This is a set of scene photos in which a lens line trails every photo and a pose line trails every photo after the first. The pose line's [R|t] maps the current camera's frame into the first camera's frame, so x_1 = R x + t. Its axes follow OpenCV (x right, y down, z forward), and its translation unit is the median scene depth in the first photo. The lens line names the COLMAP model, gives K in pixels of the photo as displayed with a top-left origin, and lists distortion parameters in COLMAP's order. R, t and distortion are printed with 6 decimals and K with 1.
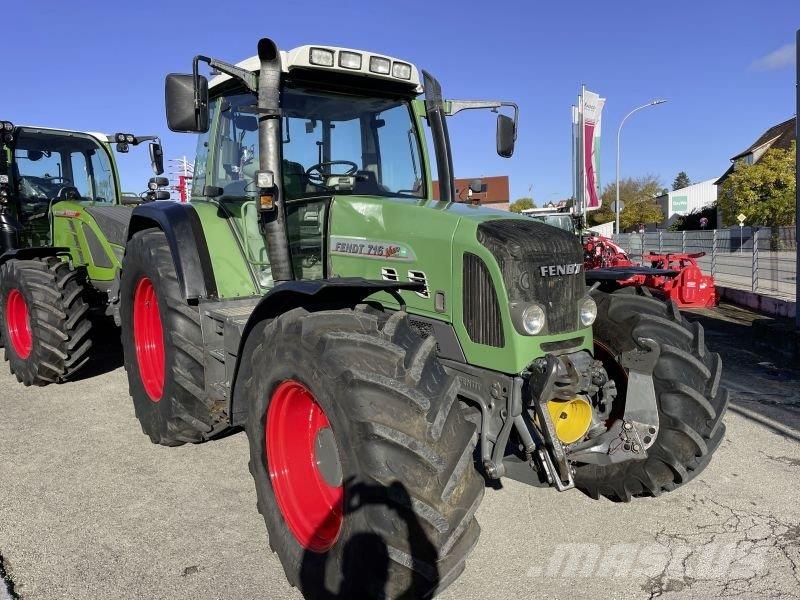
lens RADIAL K [[595.2, 0, 396.5], [0, 595.2, 299.9], [0, 0, 1]] dist [0.098340, -0.125427]
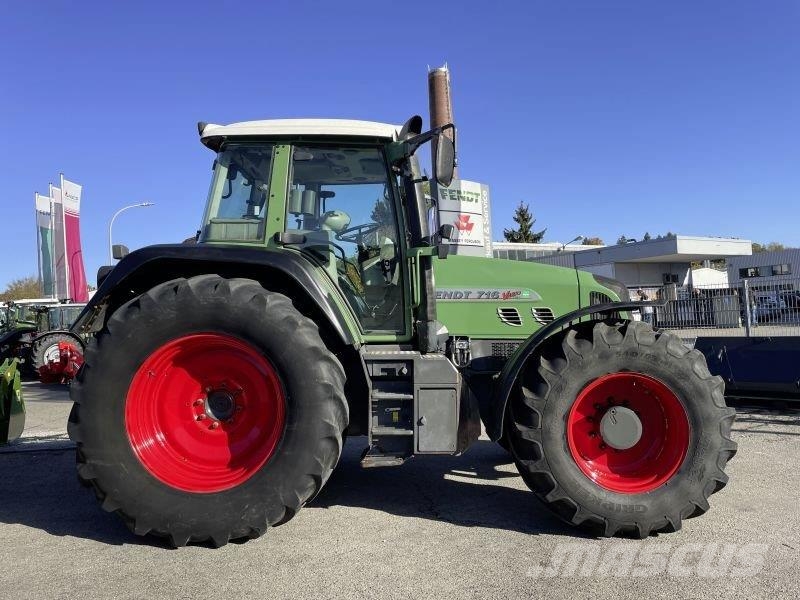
lens RADIAL K [[595.2, 0, 396.5], [0, 595.2, 299.9], [0, 0, 1]] dist [0.098340, -0.125427]
pose [[0.597546, 0.021878, 0.801536, -1.069565], [0.111677, 0.987614, -0.110212, 0.041700], [-0.794019, 0.155370, 0.587702, 0.366239]]
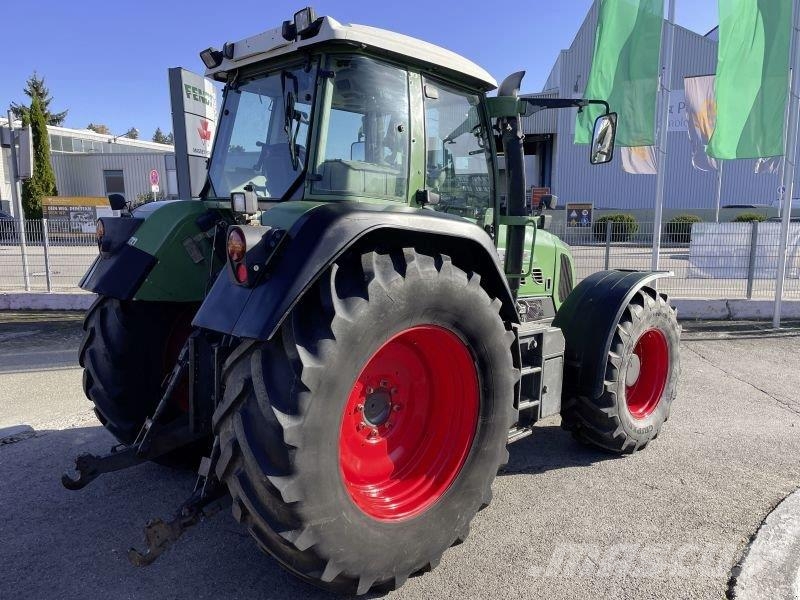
lens RADIAL K [[595.2, 0, 396.5], [0, 595.2, 299.9], [0, 0, 1]] dist [0.098340, -0.125427]
pose [[-0.128035, -0.127446, 0.983547, -1.203389], [0.094178, 0.985665, 0.139980, -0.178376], [-0.987288, 0.110551, -0.114197, 1.271016]]
